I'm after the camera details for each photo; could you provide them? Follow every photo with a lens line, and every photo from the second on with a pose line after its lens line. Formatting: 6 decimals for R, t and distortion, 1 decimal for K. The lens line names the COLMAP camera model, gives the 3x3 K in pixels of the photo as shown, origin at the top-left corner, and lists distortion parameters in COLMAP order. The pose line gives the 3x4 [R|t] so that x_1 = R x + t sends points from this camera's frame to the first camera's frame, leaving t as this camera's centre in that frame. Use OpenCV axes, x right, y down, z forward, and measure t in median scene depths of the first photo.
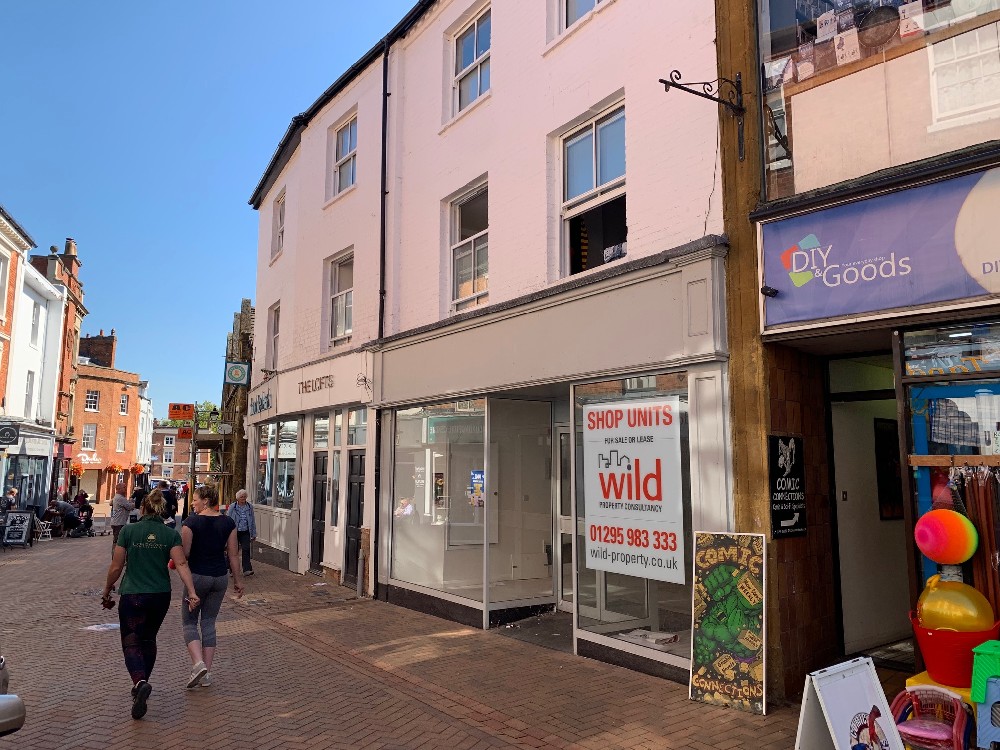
lens RADIAL K [[758.2, 0, 500.2], [0, 758.2, 373.5], [0, 0, 1]] dist [0.017301, 0.010837]
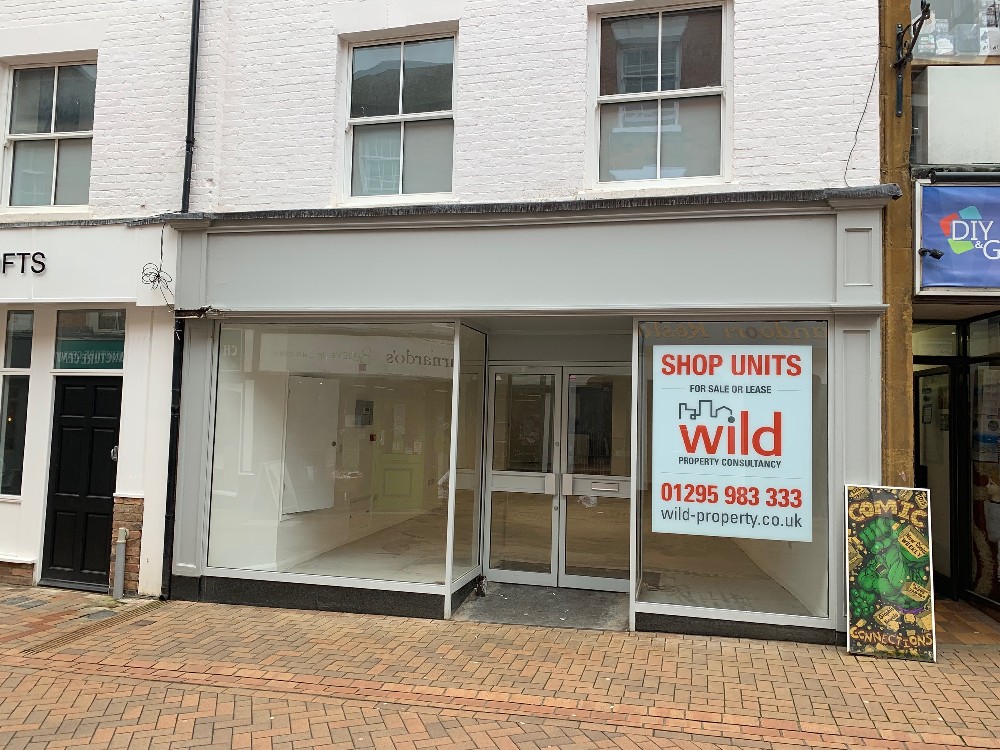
lens RADIAL K [[758.2, 0, 499.6], [0, 758.2, 373.0], [0, 0, 1]] dist [0.017301, 0.010837]
pose [[0.749095, 0.055623, 0.660123, -0.656517], [-0.106193, 0.993665, 0.036779, 0.066210], [-0.653896, -0.097651, 0.750256, 0.516939]]
